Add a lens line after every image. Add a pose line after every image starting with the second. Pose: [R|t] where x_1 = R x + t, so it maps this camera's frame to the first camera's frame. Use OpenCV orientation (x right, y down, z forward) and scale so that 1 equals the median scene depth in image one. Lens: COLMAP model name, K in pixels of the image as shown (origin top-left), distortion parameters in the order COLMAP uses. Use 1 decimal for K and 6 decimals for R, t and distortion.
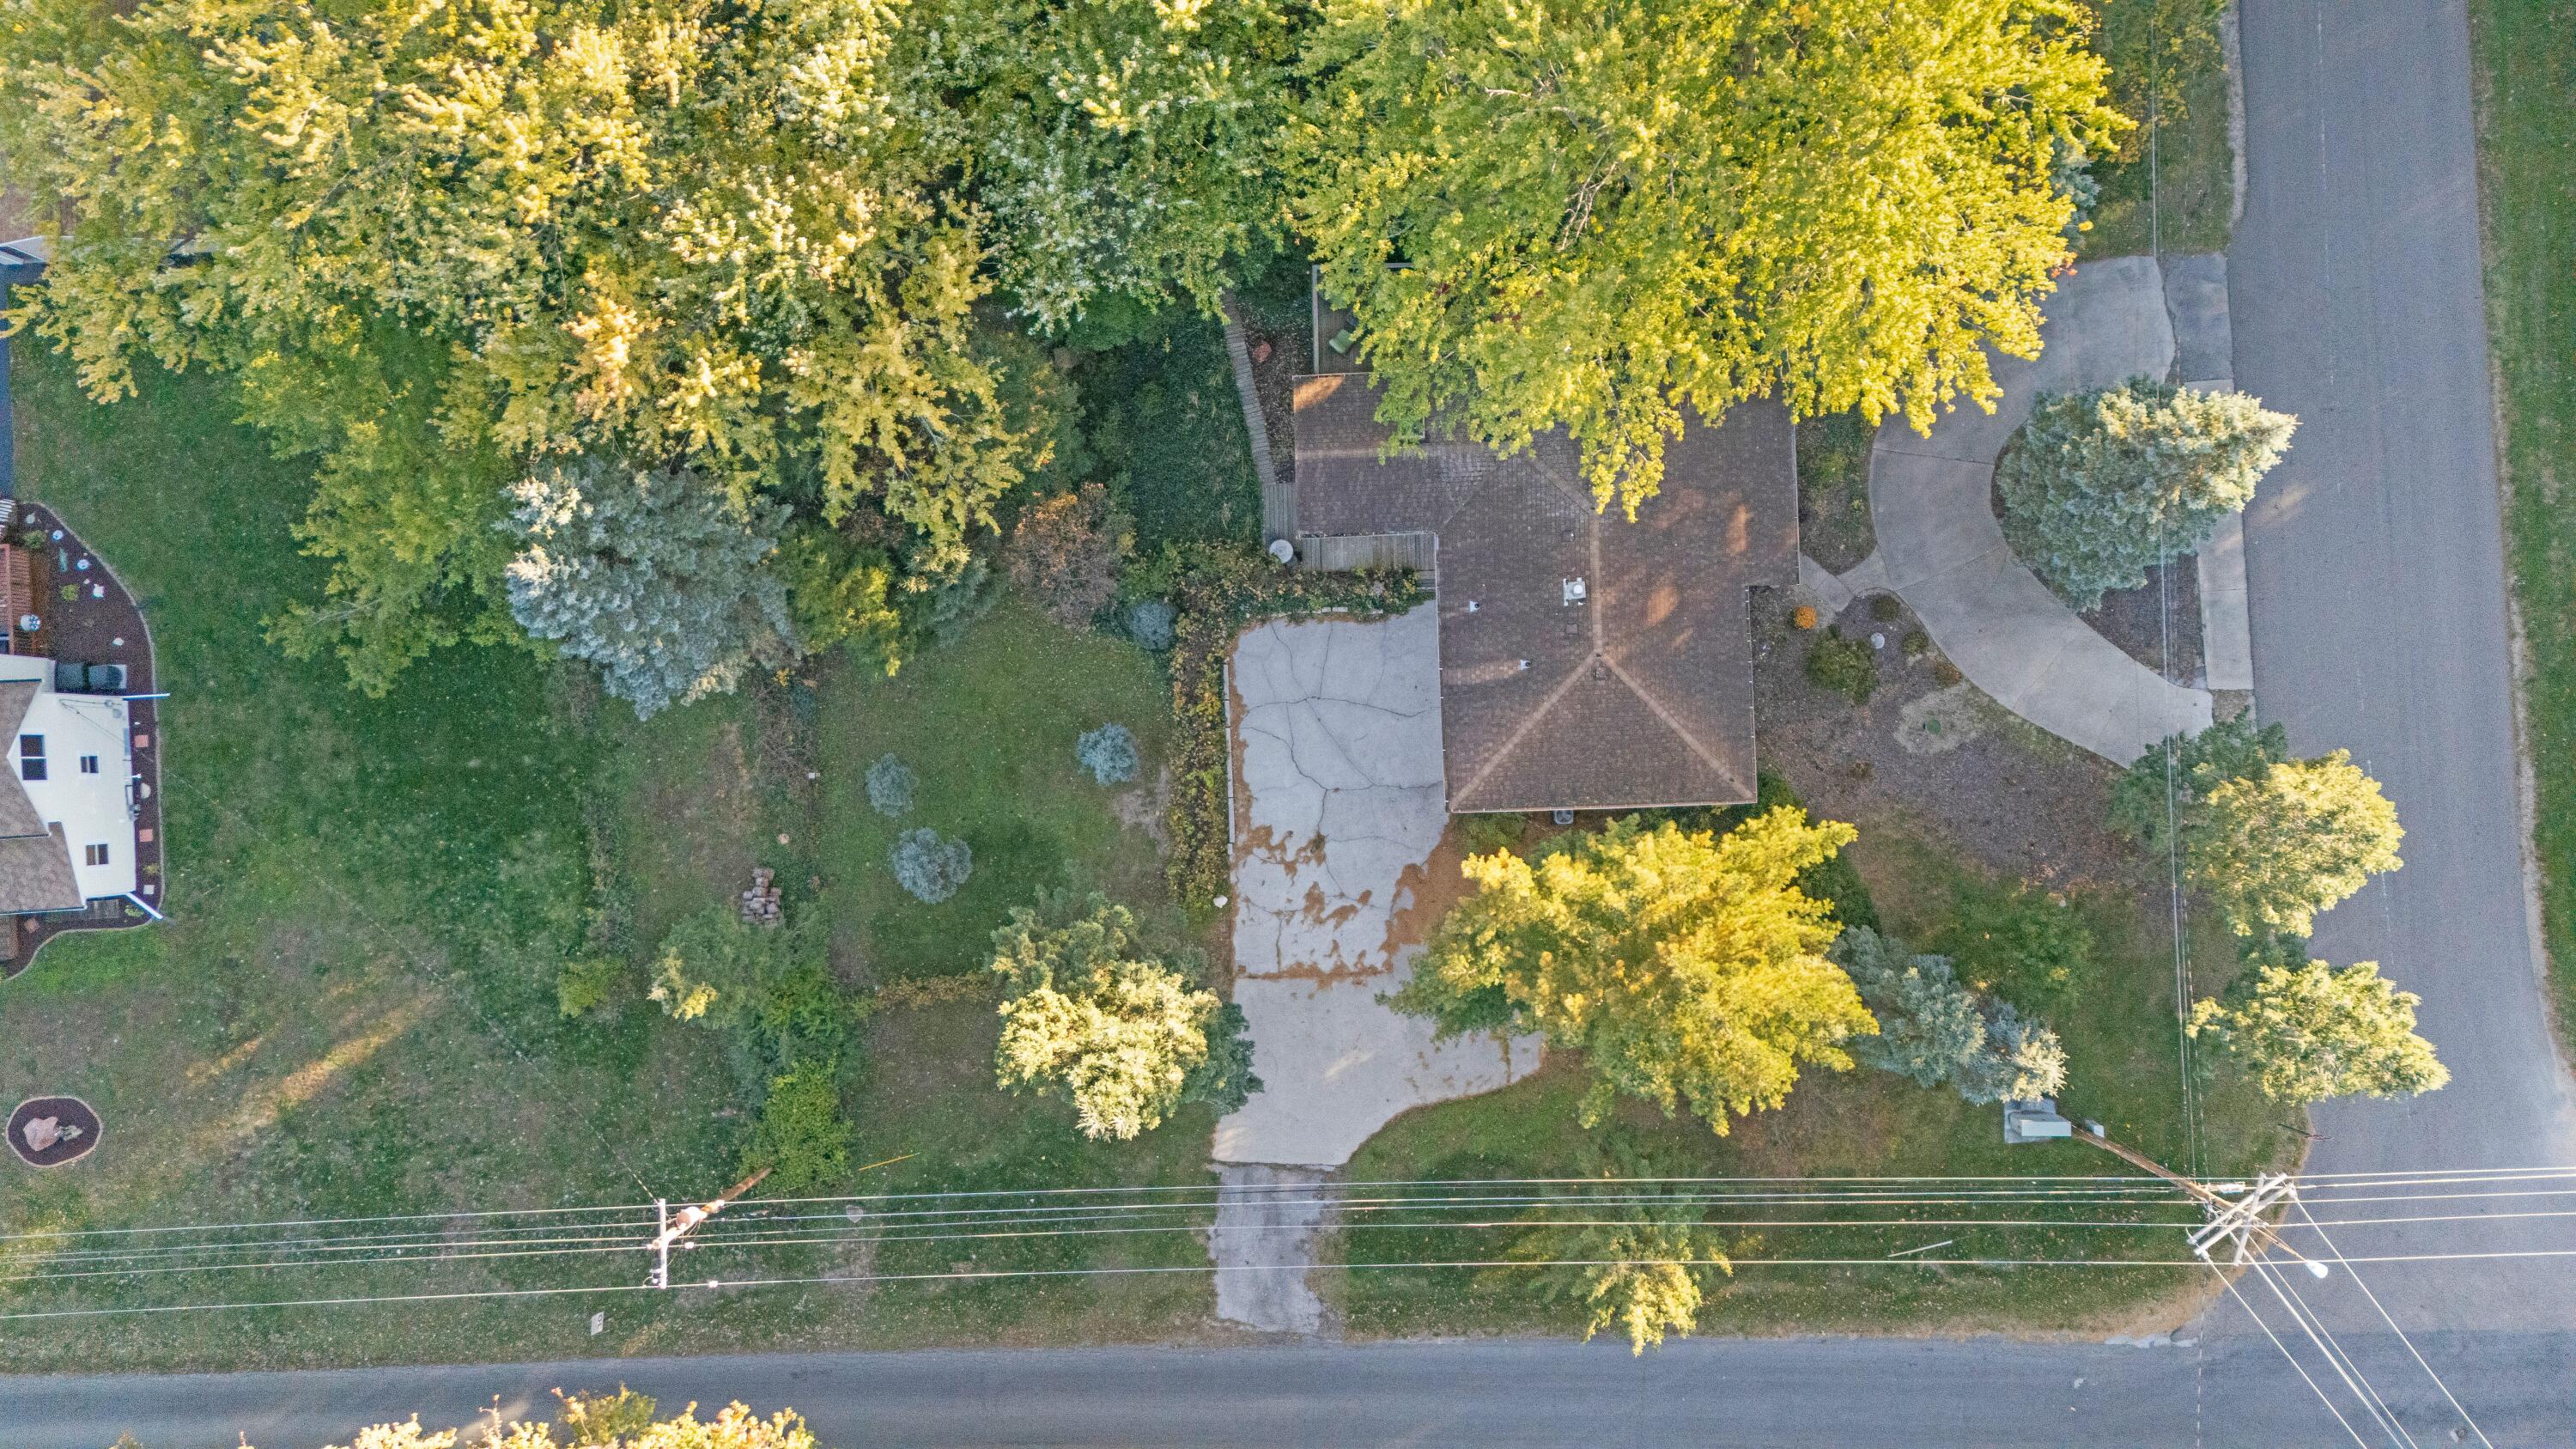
lens RADIAL K [[1864.1, 0, 1289.0], [0, 1864.1, 725.0], [0, 0, 1]] dist [-0.001902, -0.002979]
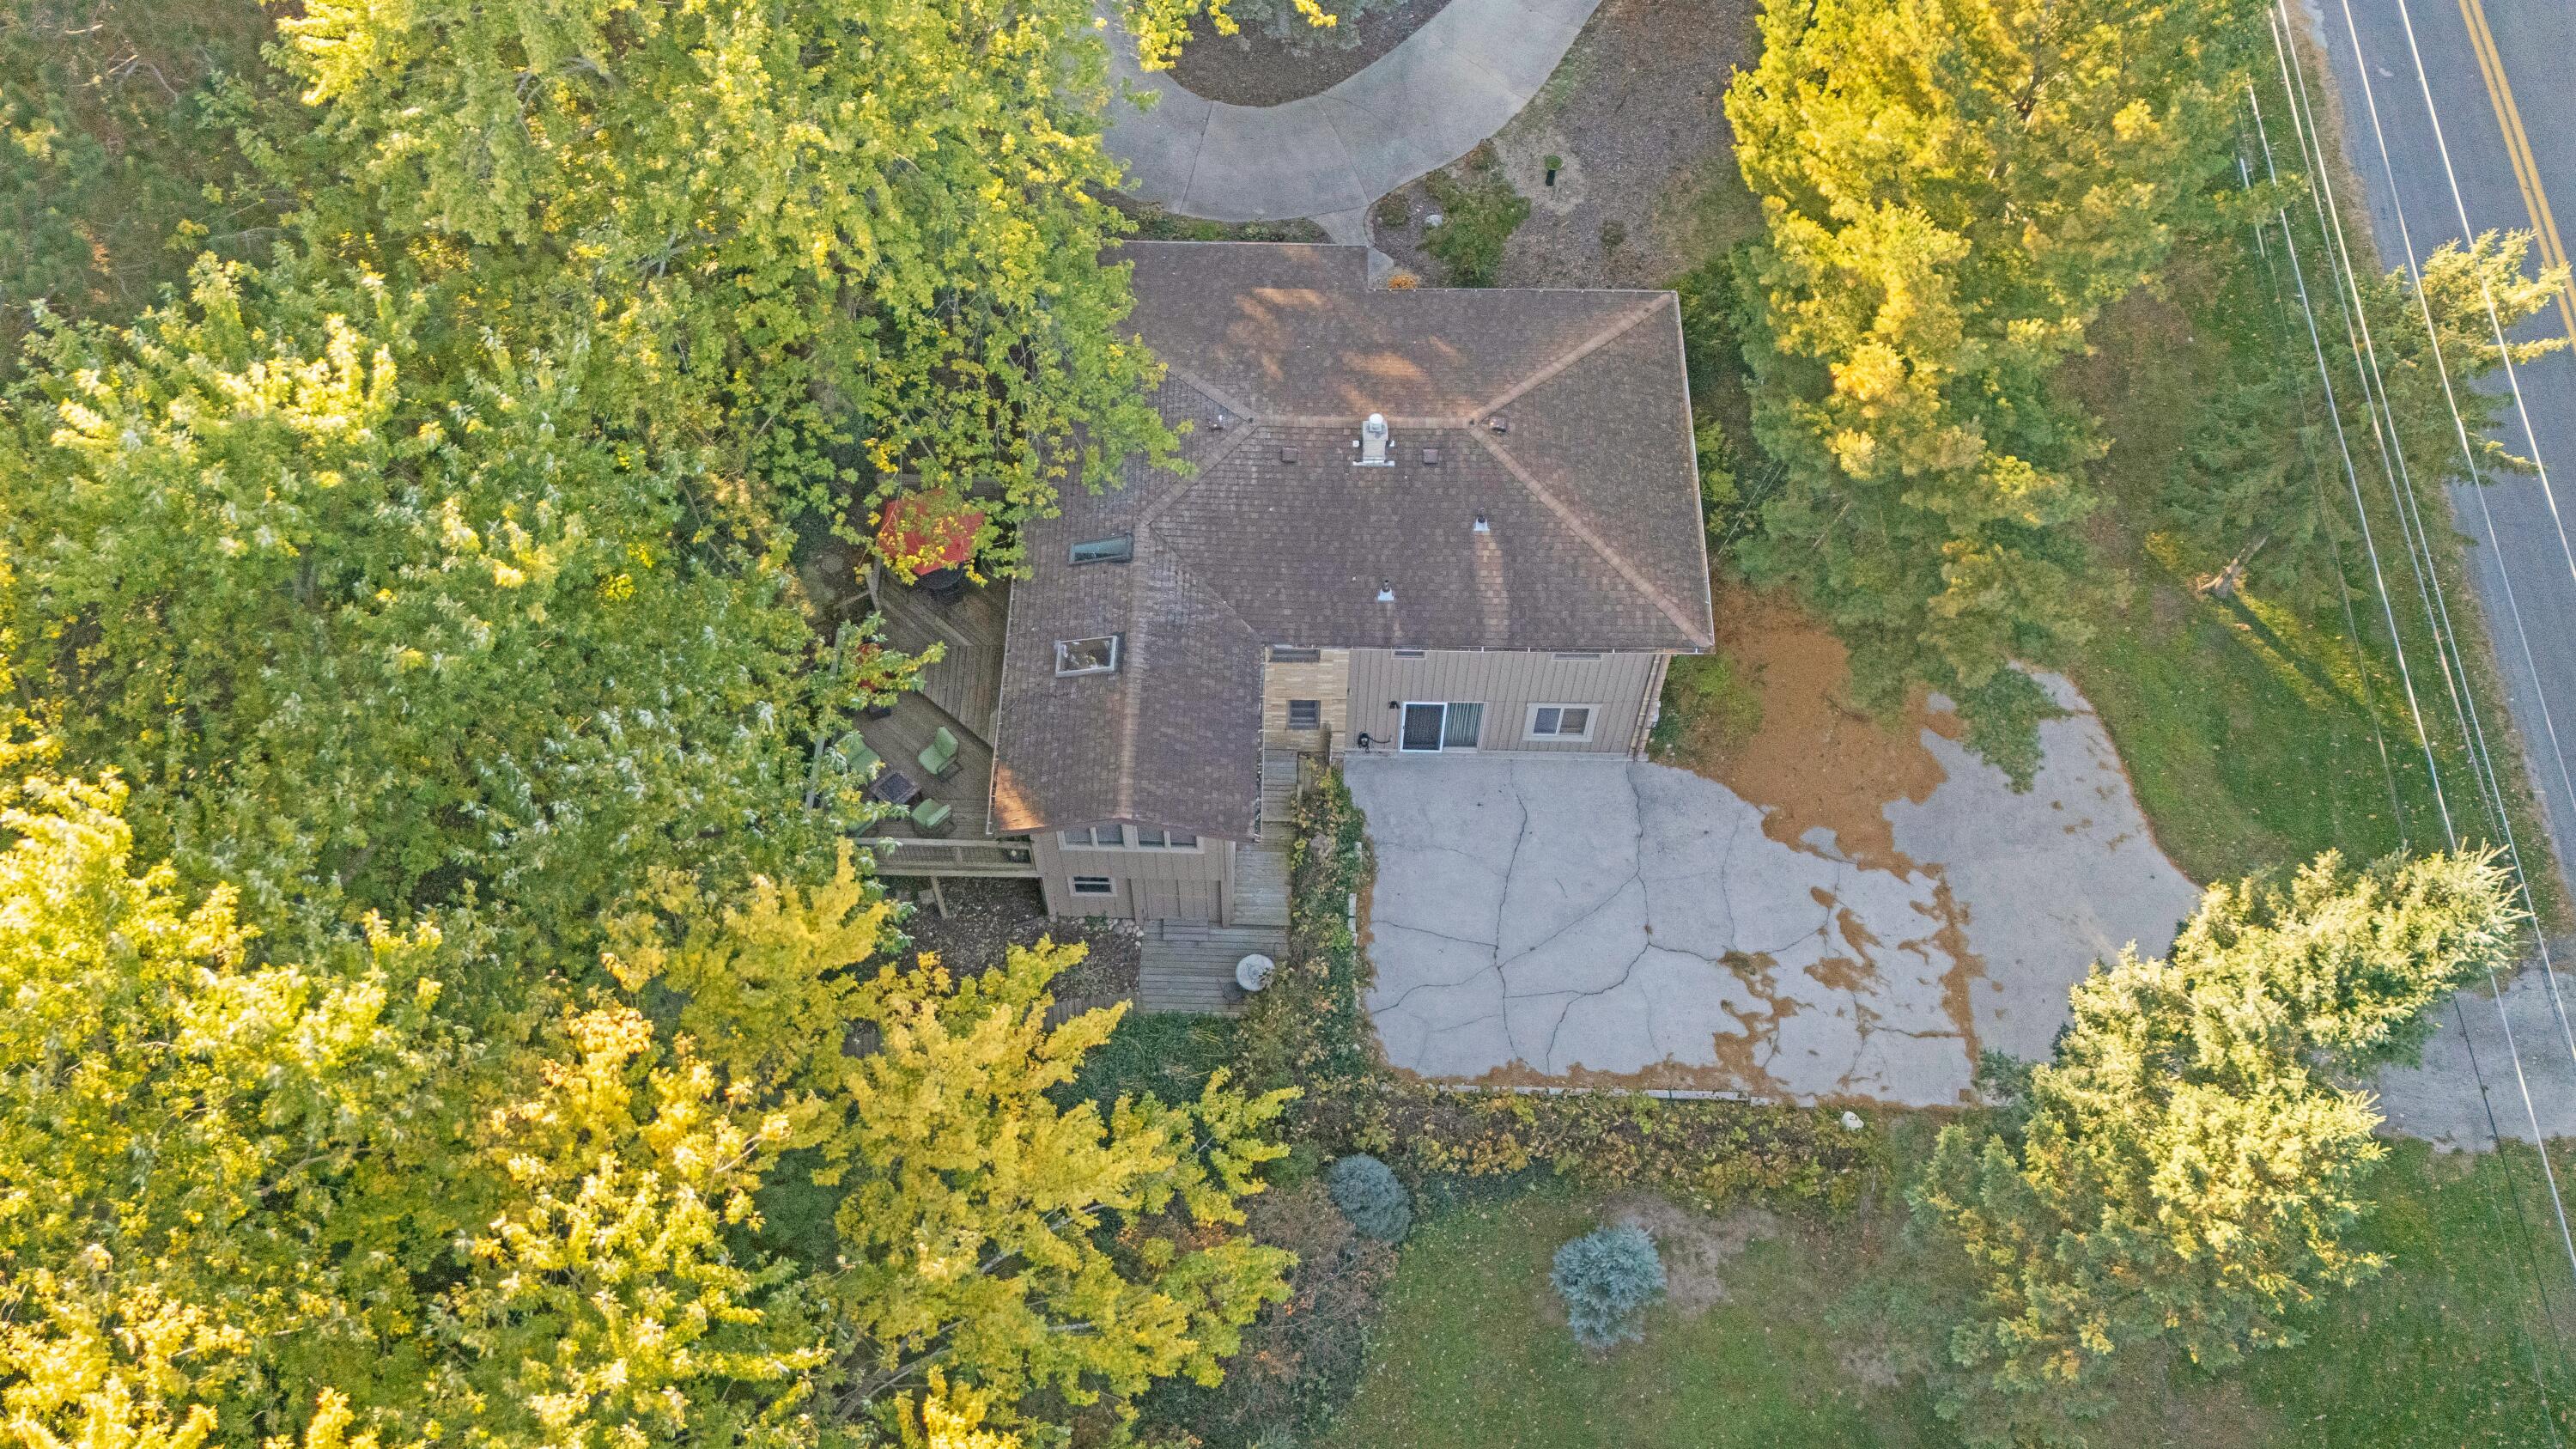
lens RADIAL K [[1864.1, 0, 1288.6], [0, 1864.1, 729.6], [0, 0, 1]] dist [-0.001902, -0.002979]
pose [[0.060090, -0.839445, 0.540113, -0.255631], [0.998056, 0.059499, -0.018566, -0.075122], [-0.016551, 0.540178, 0.841388, 0.458311]]
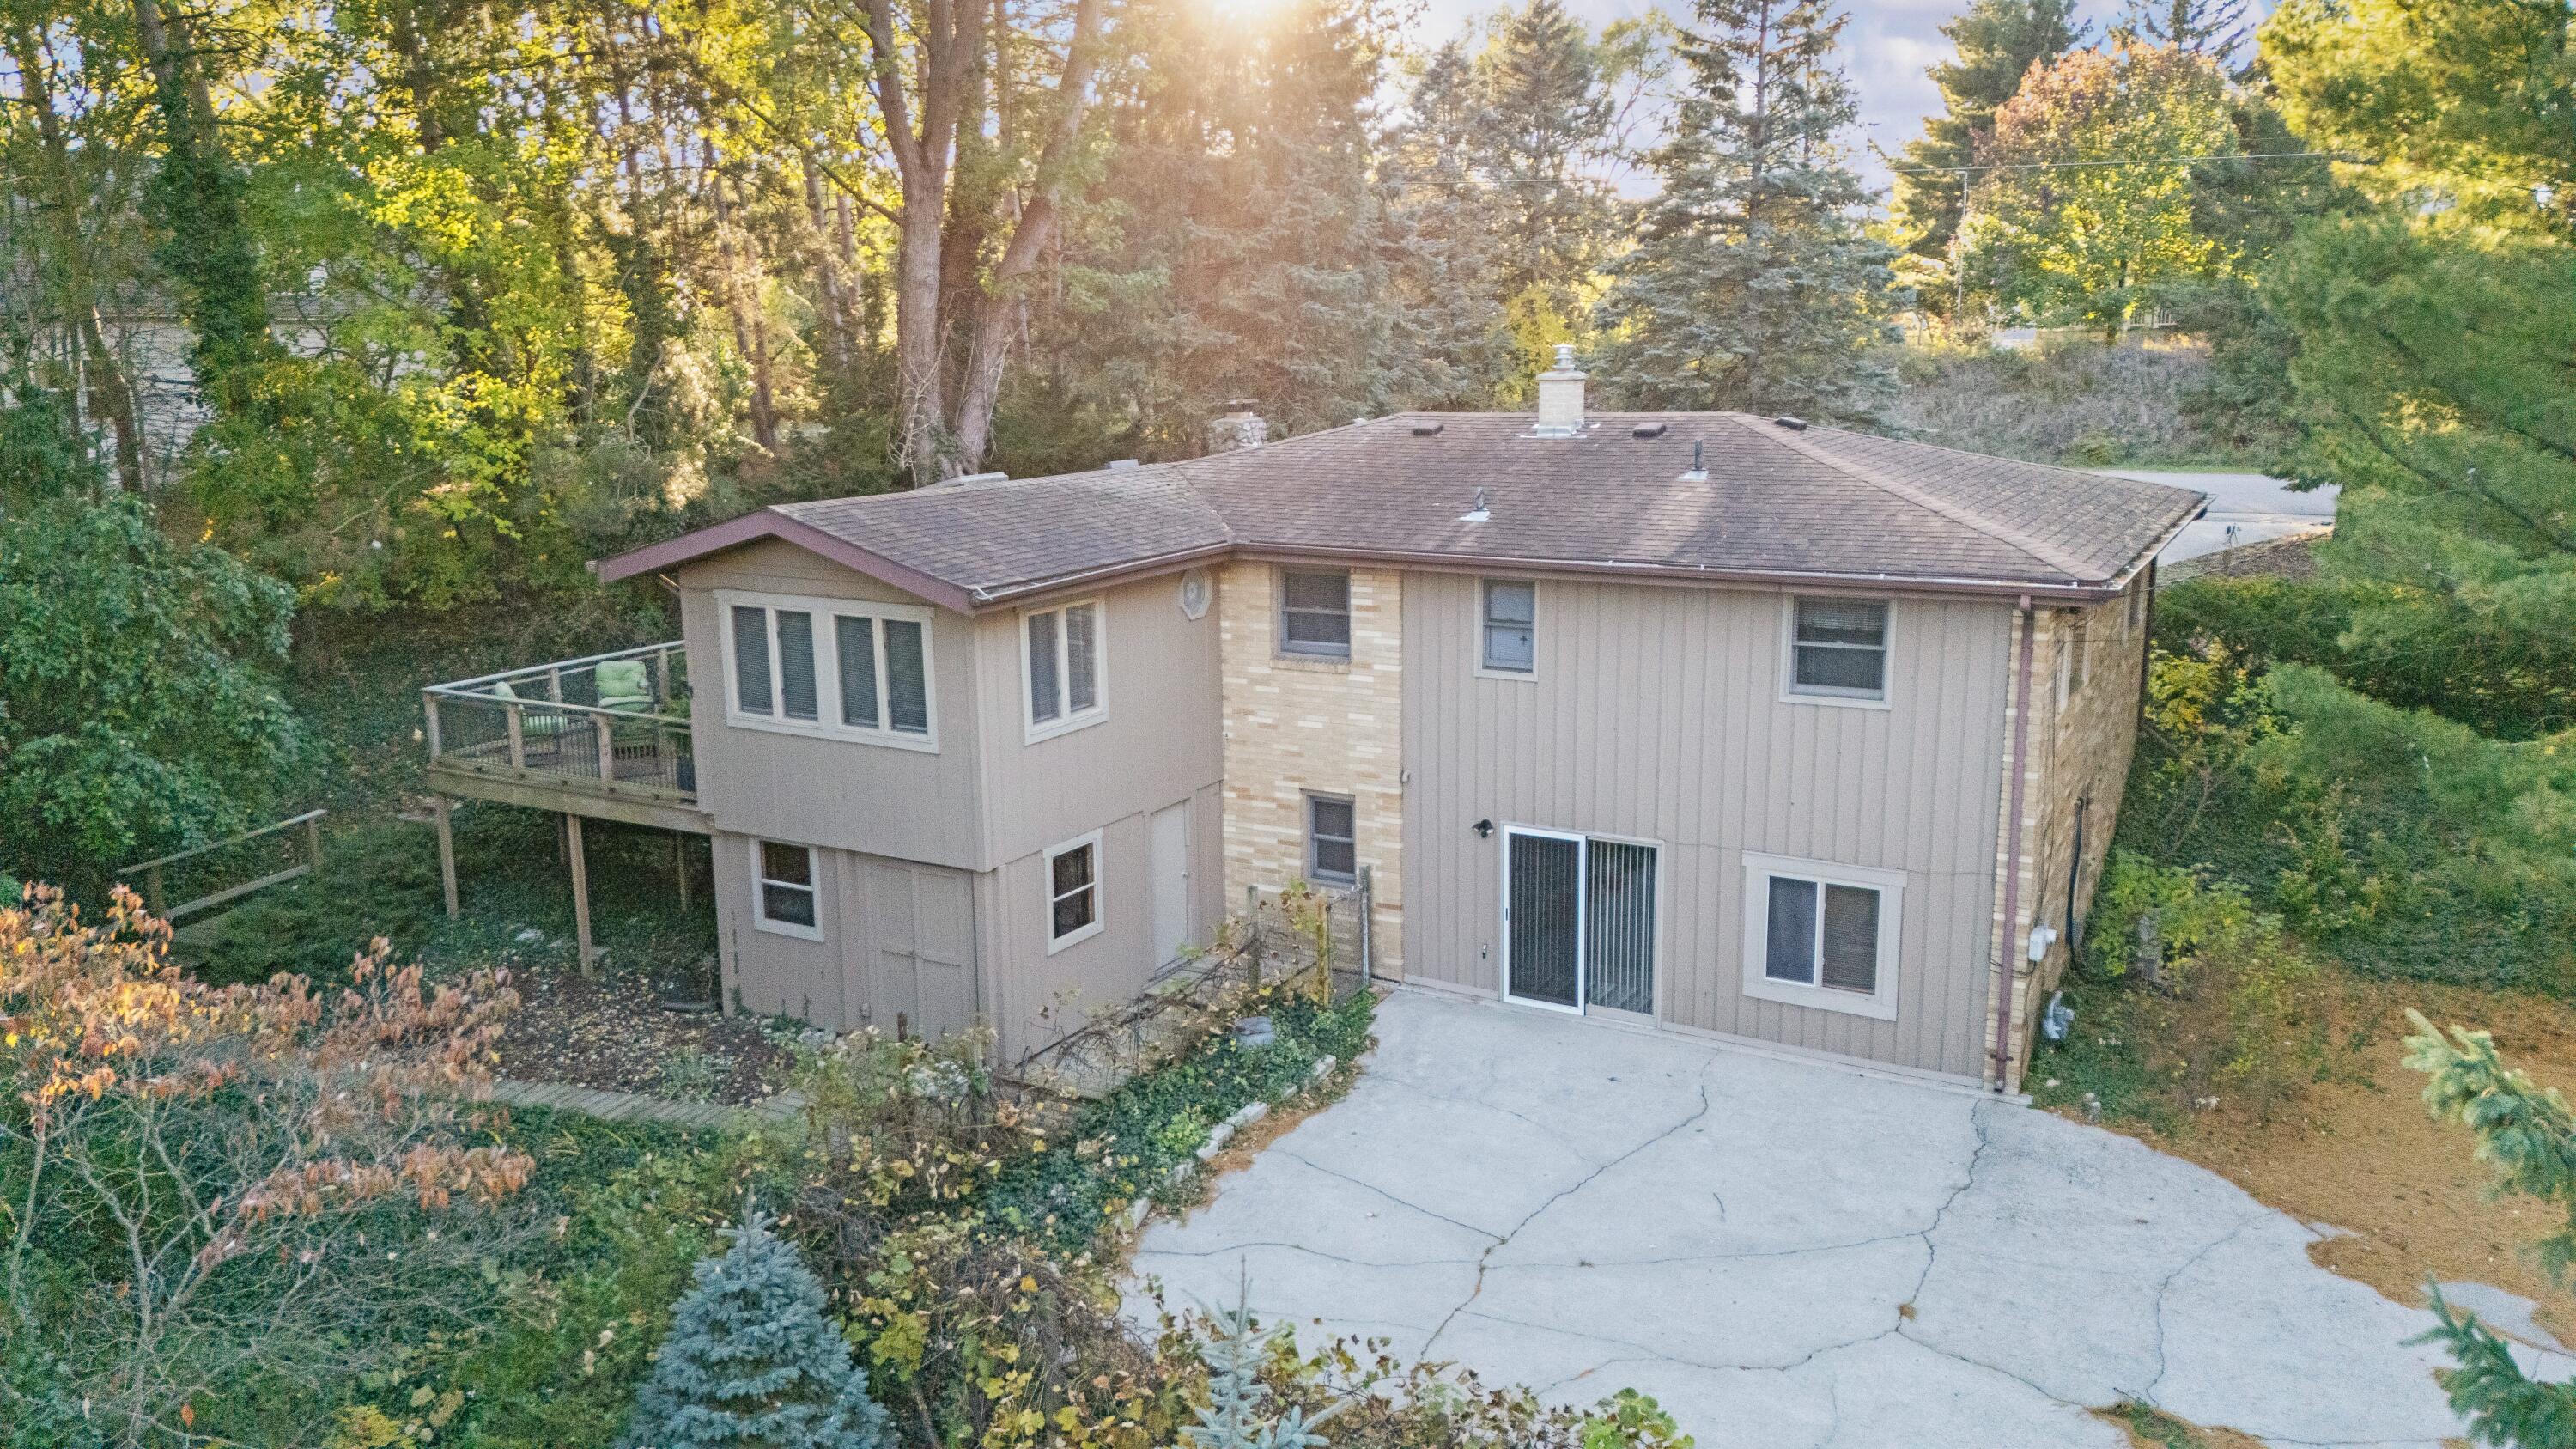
lens RADIAL K [[1864.1, 0, 1285.5], [0, 1864.1, 724.2], [0, 0, 1]] dist [-0.001902, -0.002979]
pose [[0.532135, -0.186718, 0.825814, -0.188286], [0.846659, 0.117995, -0.518888, 0.079977], [-0.000556, 0.975302, 0.220875, 0.884626]]
